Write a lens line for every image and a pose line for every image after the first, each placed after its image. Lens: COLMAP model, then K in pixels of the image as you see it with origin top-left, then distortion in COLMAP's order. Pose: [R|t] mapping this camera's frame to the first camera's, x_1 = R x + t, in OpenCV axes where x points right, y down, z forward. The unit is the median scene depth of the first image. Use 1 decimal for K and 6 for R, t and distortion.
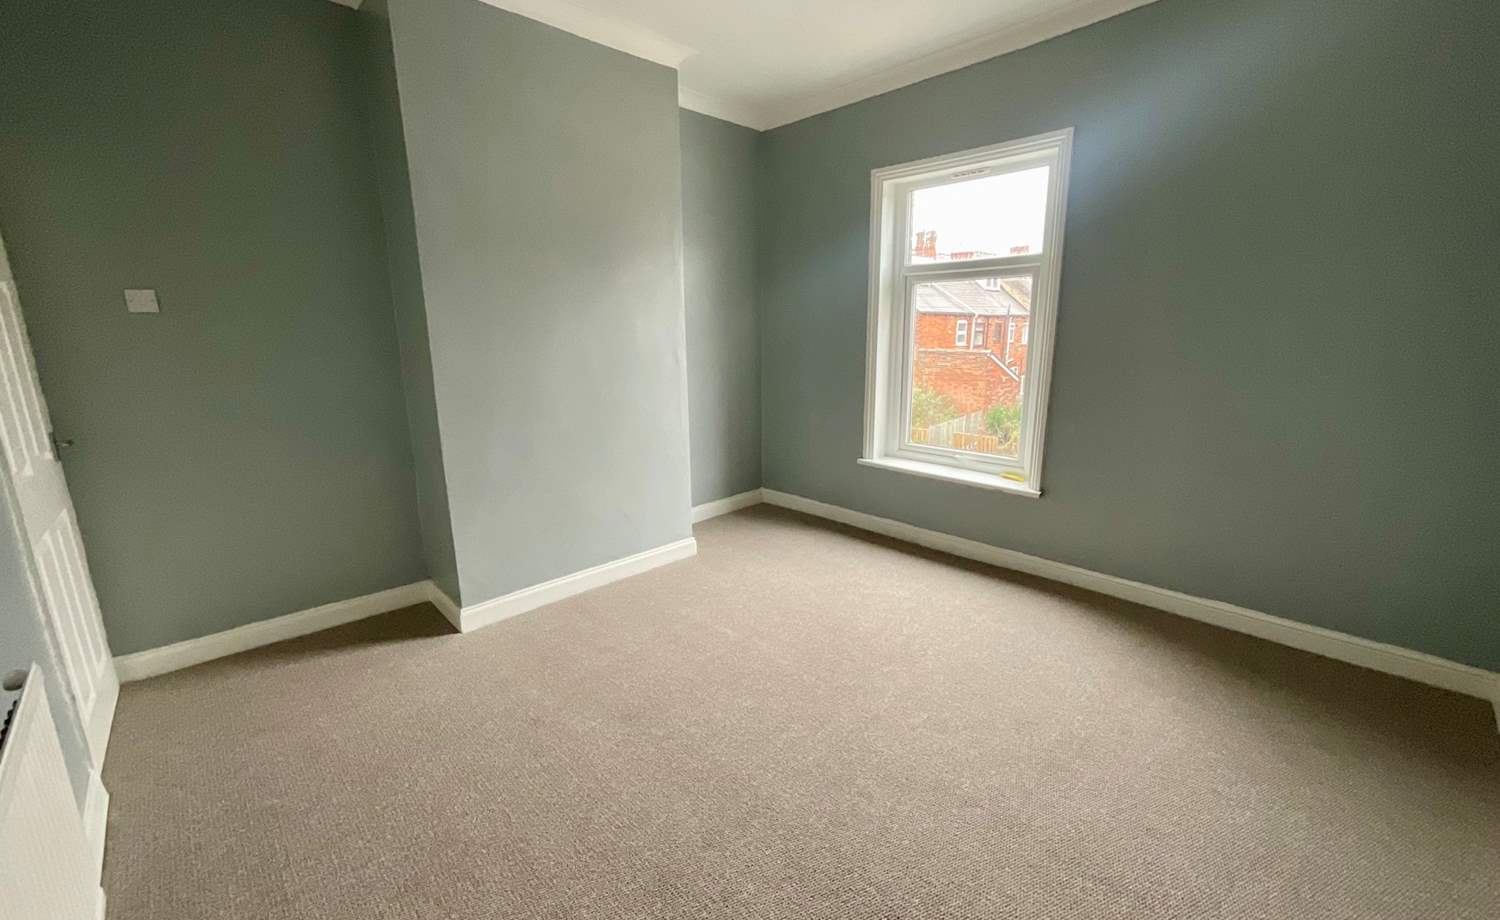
lens RADIAL K [[615.5, 0, 750.0], [0, 615.5, 460.0], [0, 0, 1]] dist [-0.000551, -0.000109]
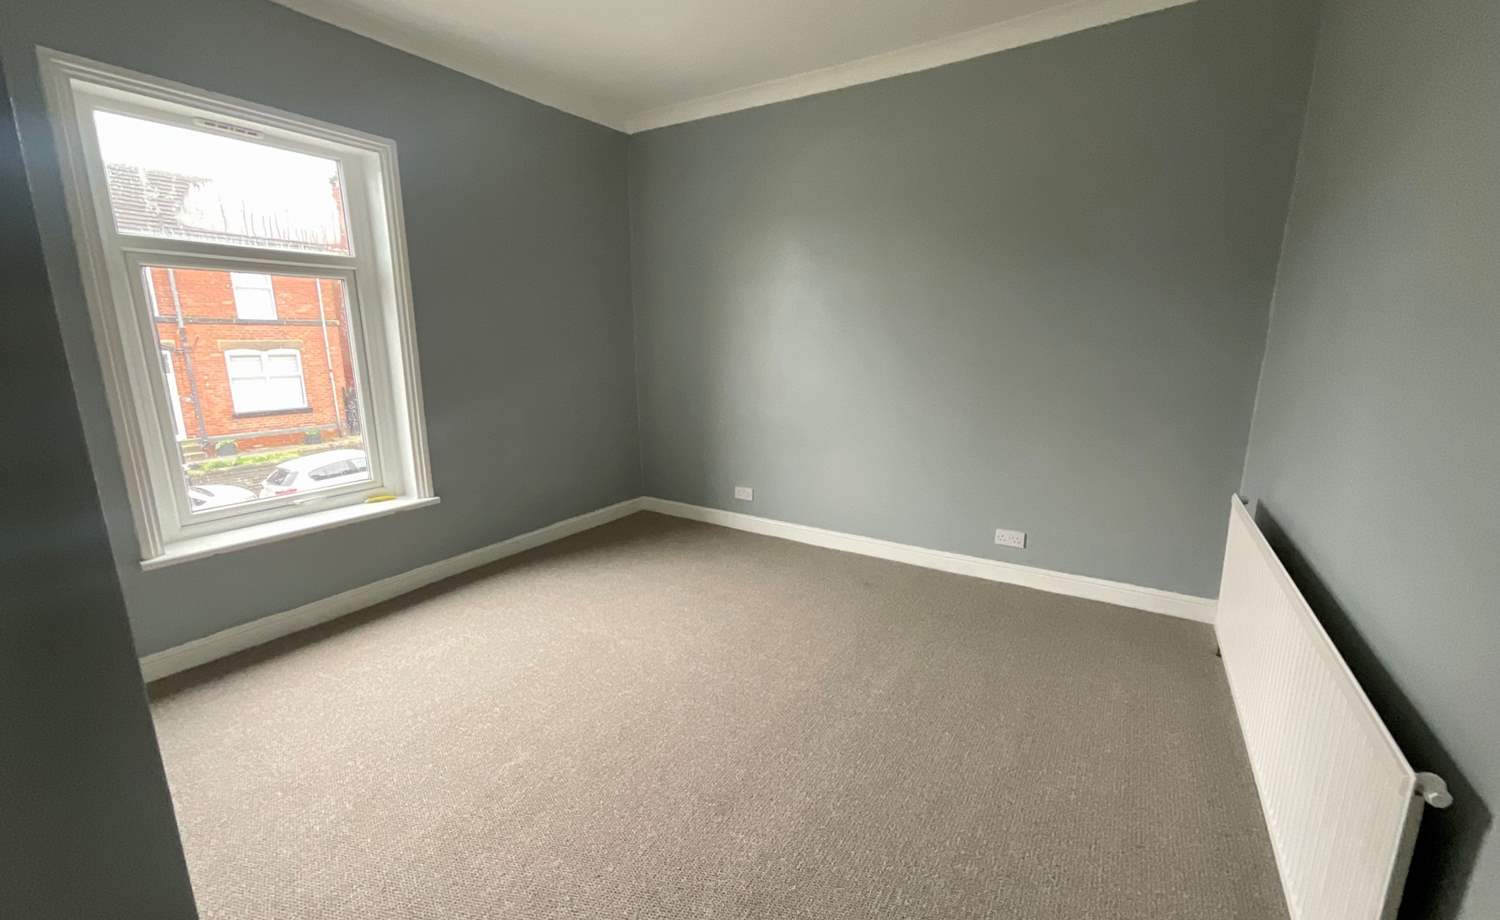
lens RADIAL K [[615.5, 0, 750.0], [0, 615.5, 460.0], [0, 0, 1]] dist [-0.000551, -0.000109]
pose [[-0.252440, -0.174986, 0.951659, -0.588778], [0.213026, 0.949331, 0.231066, -0.124233], [-0.943872, 0.261058, -0.202372, 0.668863]]
